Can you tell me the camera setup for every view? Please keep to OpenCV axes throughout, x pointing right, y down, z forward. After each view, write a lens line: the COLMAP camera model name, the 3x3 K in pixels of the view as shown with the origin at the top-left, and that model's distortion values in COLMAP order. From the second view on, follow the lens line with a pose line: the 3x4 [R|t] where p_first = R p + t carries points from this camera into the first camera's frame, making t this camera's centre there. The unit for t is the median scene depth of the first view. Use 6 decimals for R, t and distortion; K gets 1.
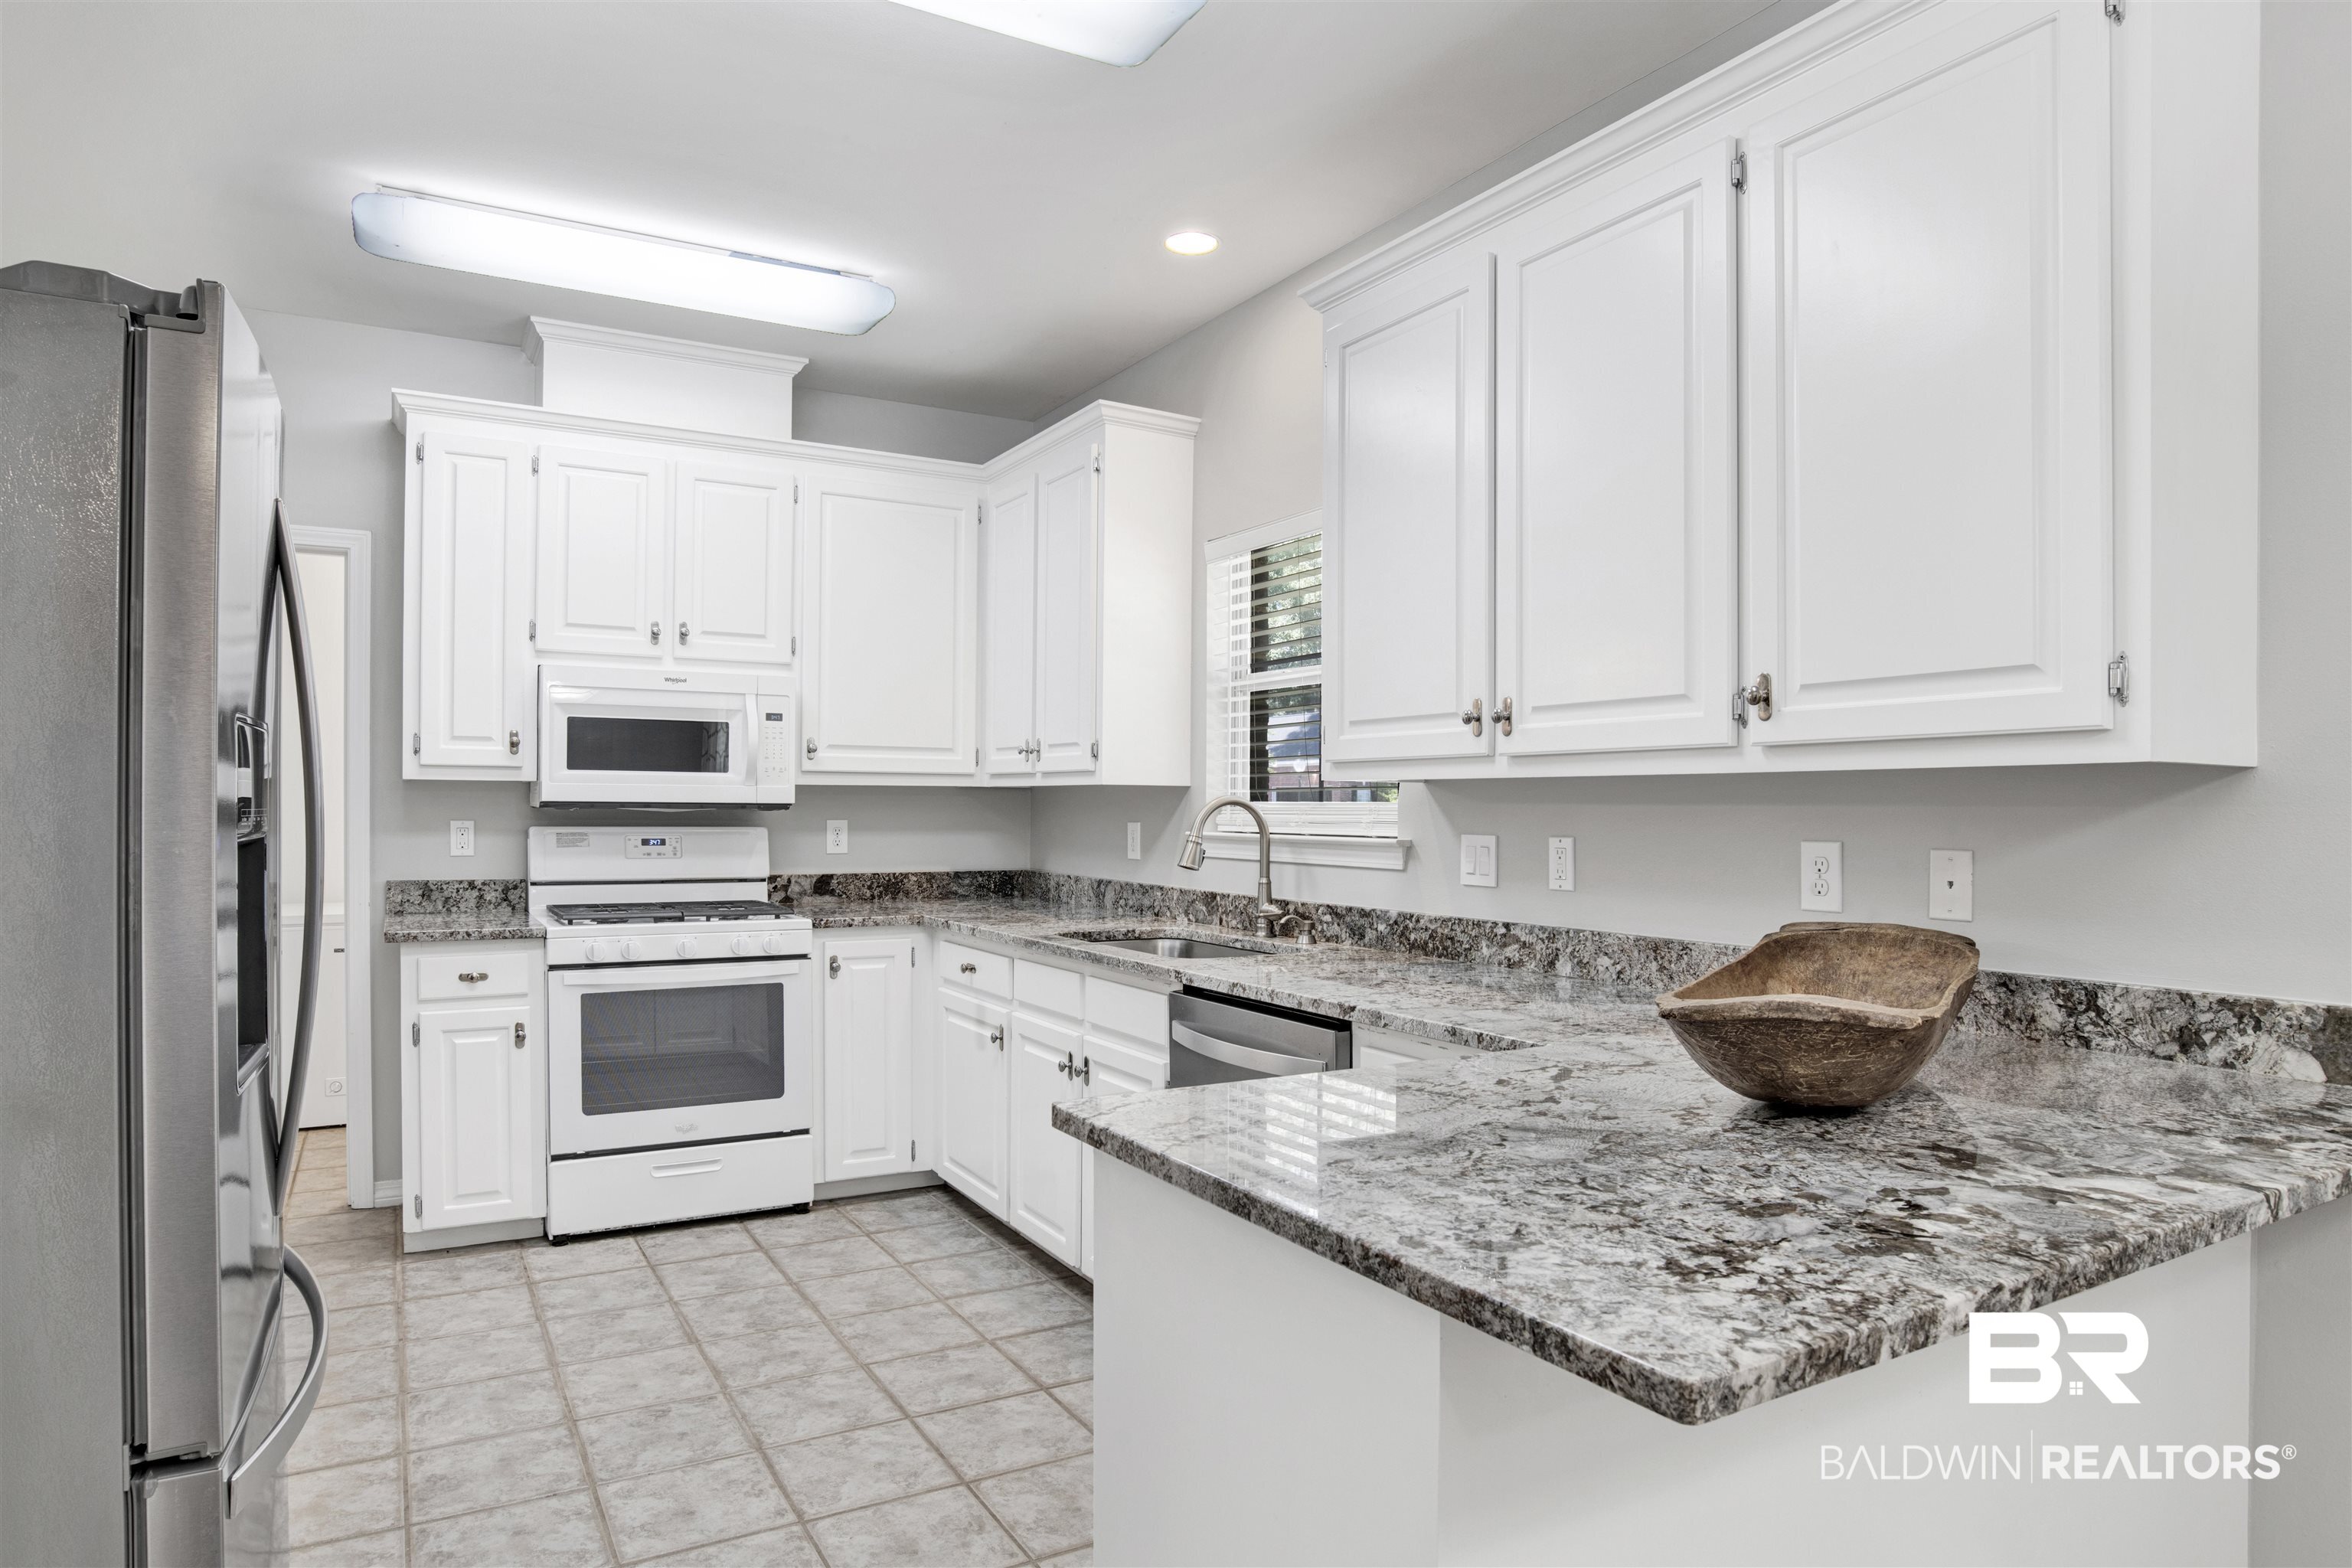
lens RADIAL K [[1395.6, 0, 1132.1], [0, 1395.6, 818.4], [0, 0, 1]] dist [-0.049263, 0.015599]
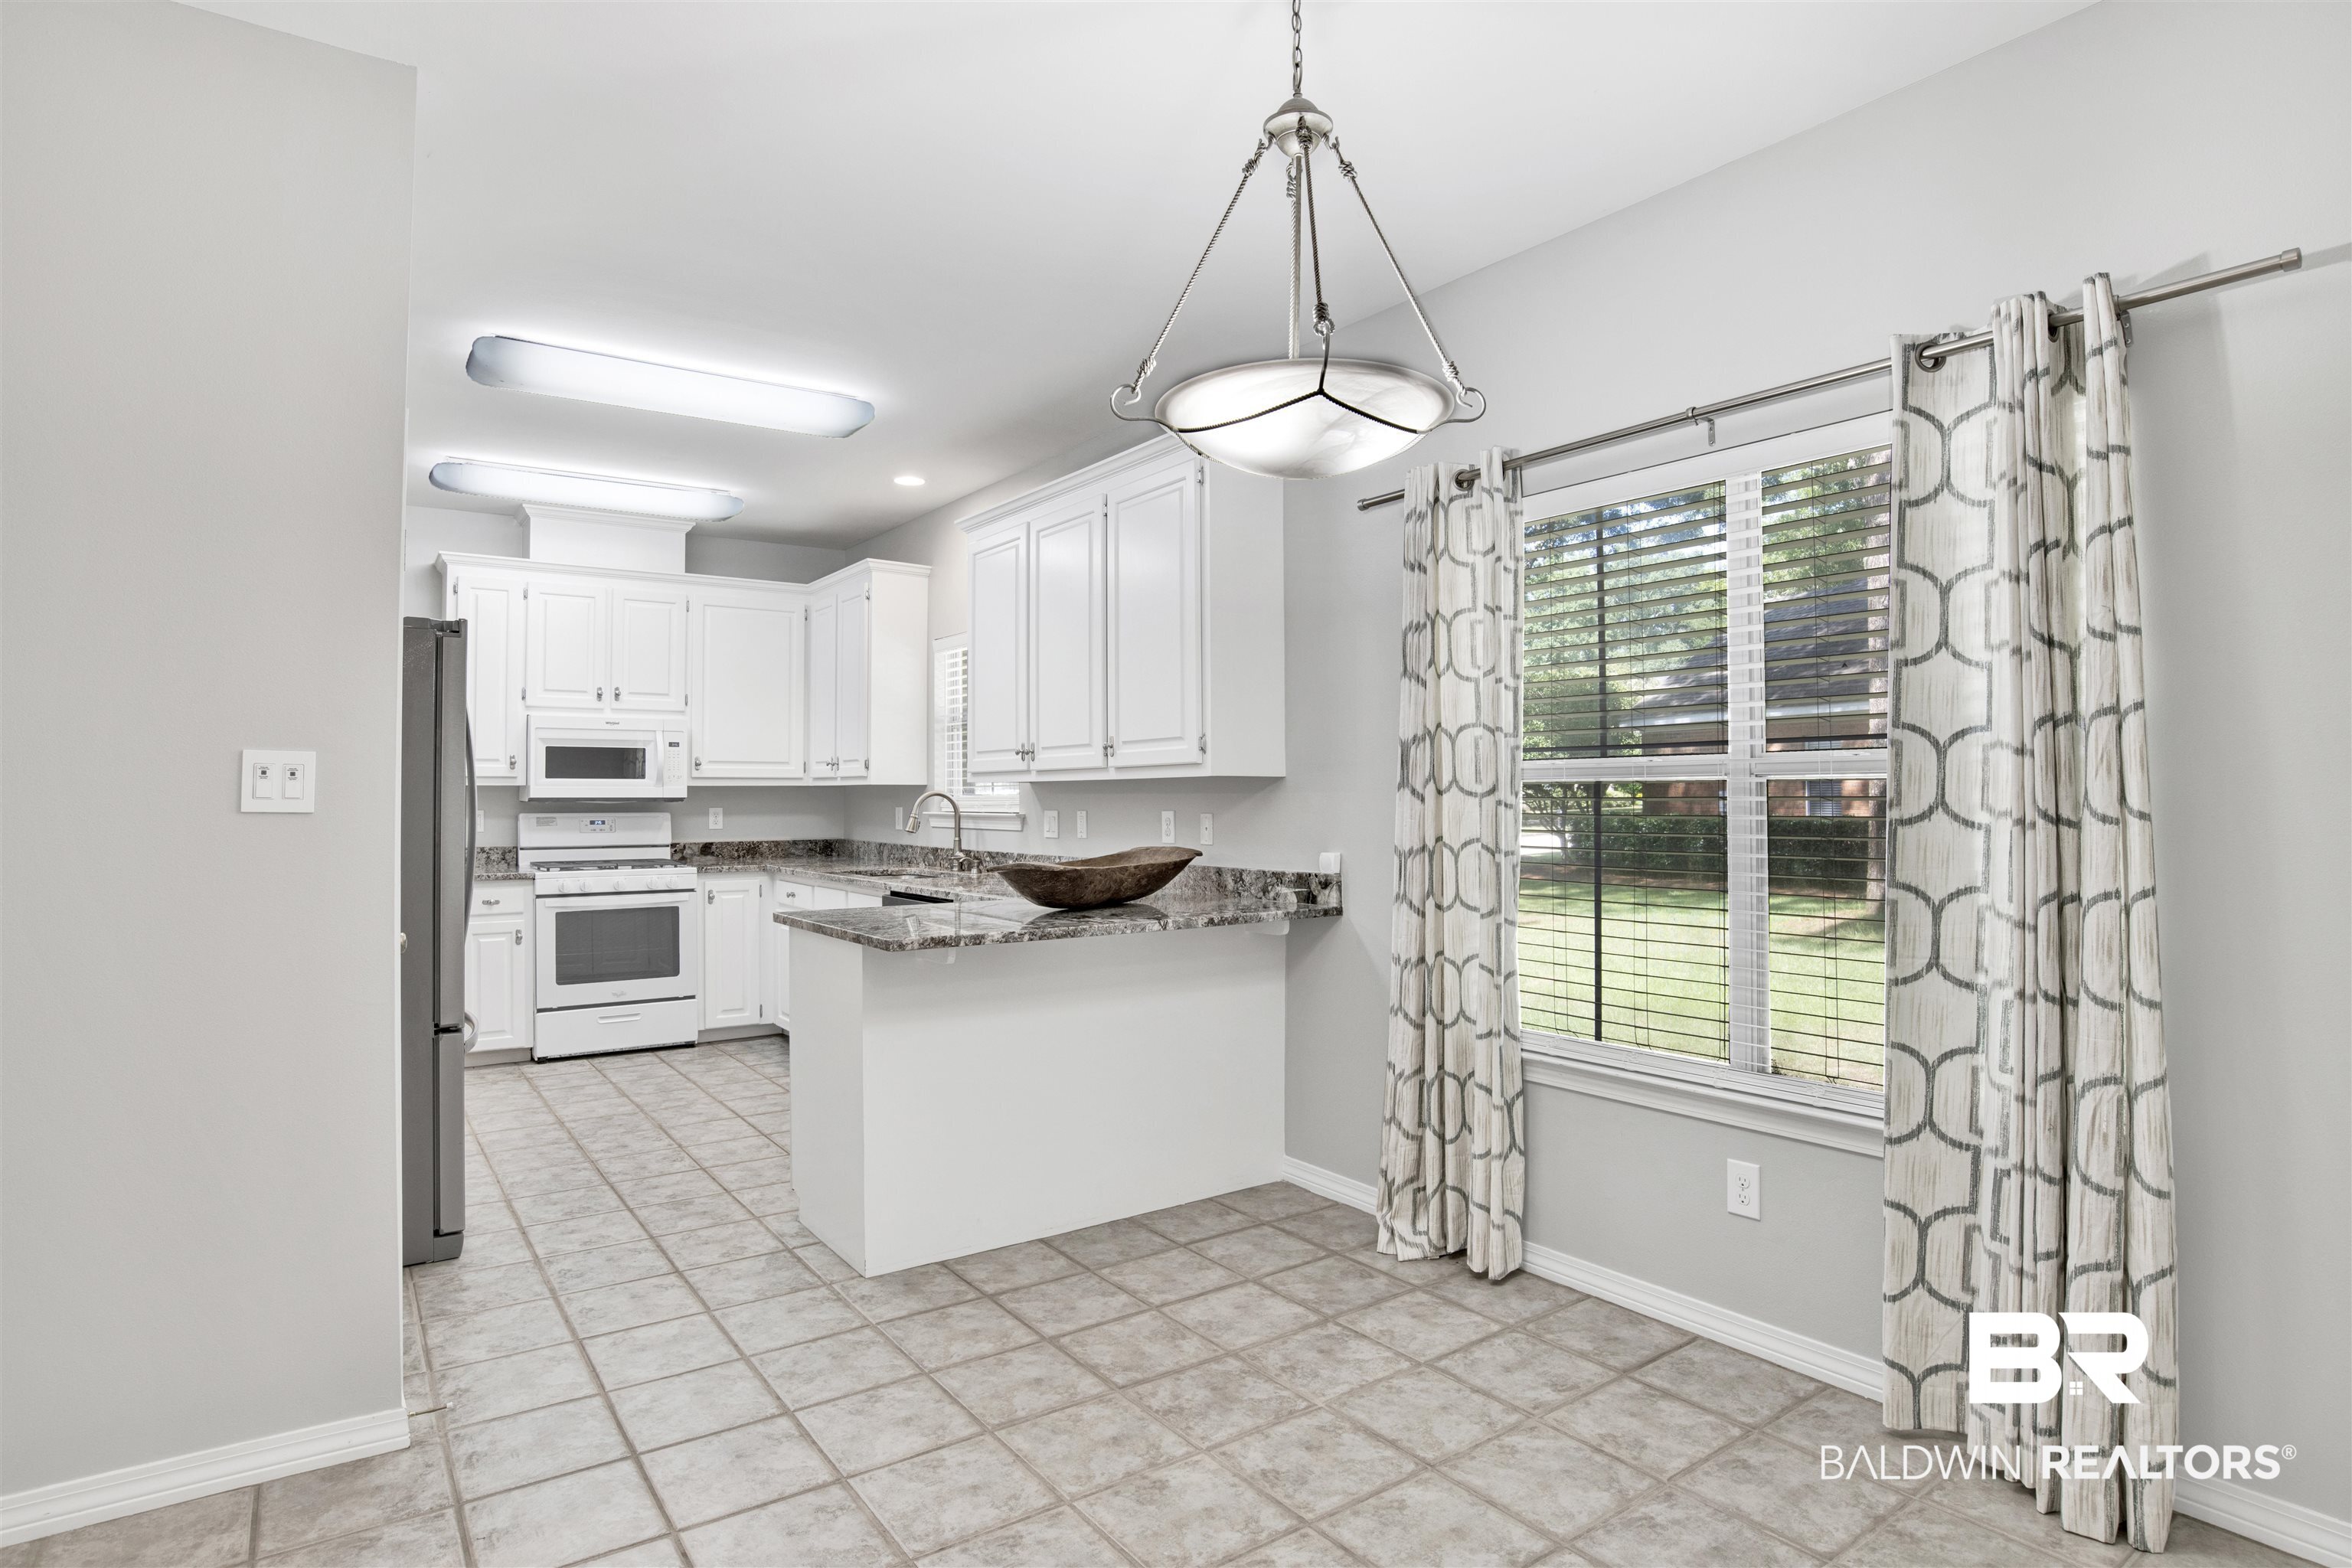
lens RADIAL K [[1269.1, 0, 1124.8], [0, 1269.1, 764.6], [0, 0, 1]] dist [-0.050796, 0.010041]
pose [[0.996615, -0.007888, 0.081827, 0.210457], [0.010652, 0.999385, -0.033397, 0.007865], [-0.081513, 0.034156, 0.996087, -0.730266]]
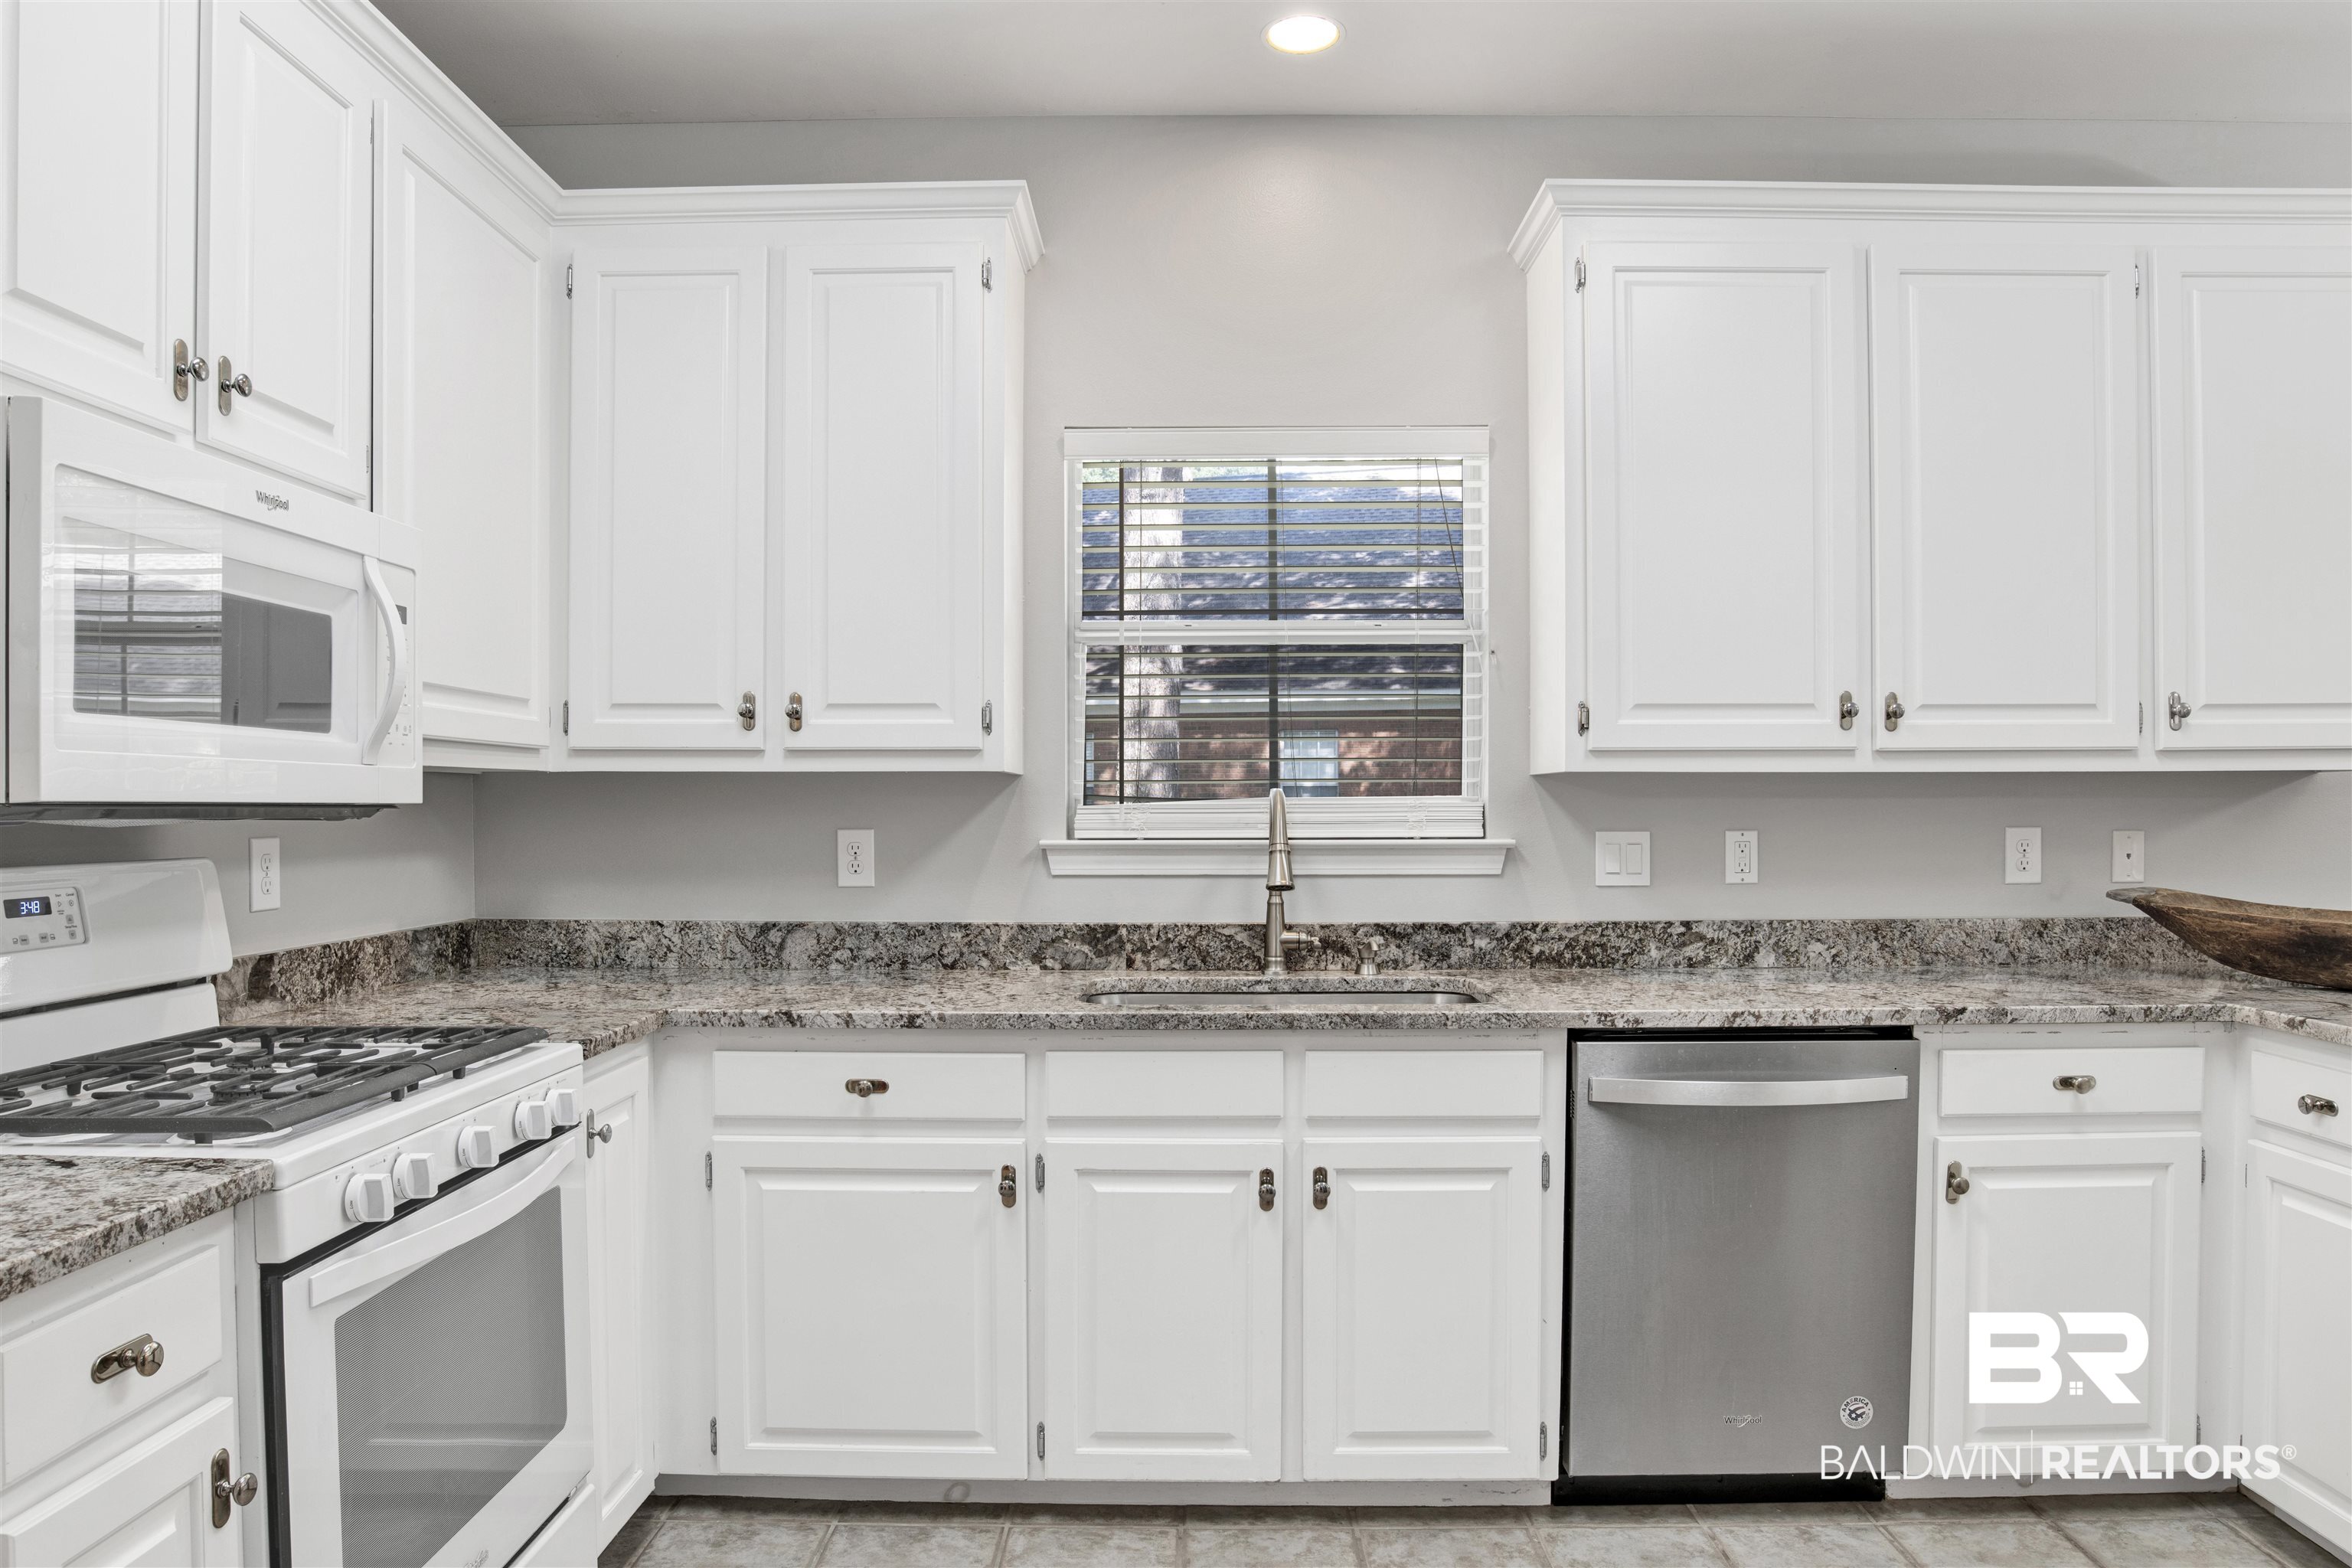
lens RADIAL K [[1562.7, 0, 1213.3], [0, 1562.7, 825.3], [0, 0, 1]] dist [-0.062707, 0.024795]
pose [[0.485079, -0.020009, 0.874241, -0.803041], [0.012950, 0.999793, 0.015698, -0.011961], [-0.874374, 0.003707, 0.485238, 0.742003]]
